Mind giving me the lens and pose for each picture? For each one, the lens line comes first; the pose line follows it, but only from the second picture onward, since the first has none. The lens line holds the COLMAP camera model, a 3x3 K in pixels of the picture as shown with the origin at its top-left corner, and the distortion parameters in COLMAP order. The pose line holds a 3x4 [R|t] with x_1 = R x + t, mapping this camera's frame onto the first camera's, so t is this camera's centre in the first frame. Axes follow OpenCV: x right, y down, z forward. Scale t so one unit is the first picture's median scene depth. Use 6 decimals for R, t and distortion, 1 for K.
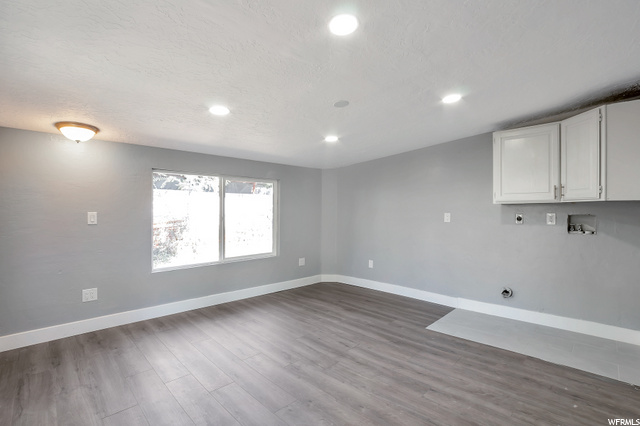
lens RADIAL K [[289.9, 0, 321.8], [0, 289.9, 210.0], [0, 0, 1]] dist [-0.038414, 0.006373]
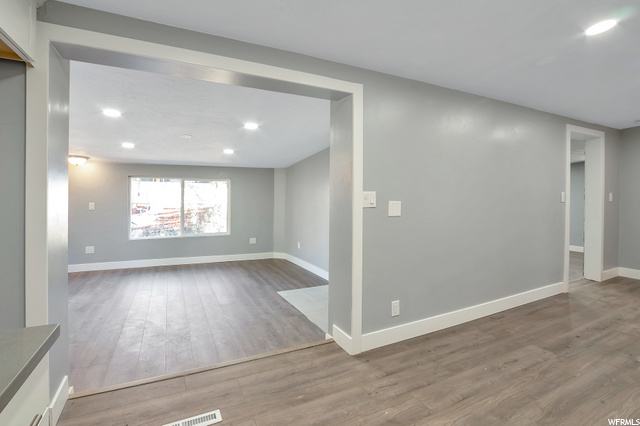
lens RADIAL K [[289.9, 0, 321.8], [0, 289.9, 210.0], [0, 0, 1]] dist [-0.038414, 0.006373]
pose [[0.944800, 0.015315, -0.327289, 1.086951], [-0.001418, 0.999089, 0.042657, -0.026395], [0.327644, -0.039838, 0.943961, -0.201695]]
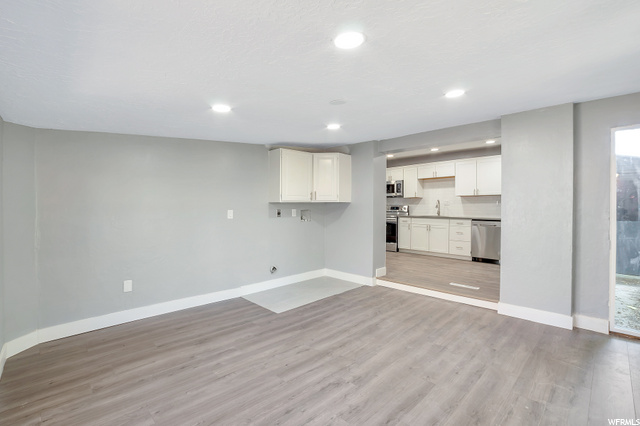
lens RADIAL K [[289.9, 0, 321.8], [0, 289.9, 210.0], [0, 0, 1]] dist [-0.038414, 0.006373]
pose [[0.007683, -0.002600, 0.999967, -0.809114], [-0.007168, 0.999971, 0.002655, 0.012018], [-0.999945, -0.007189, 0.007664, 0.901627]]
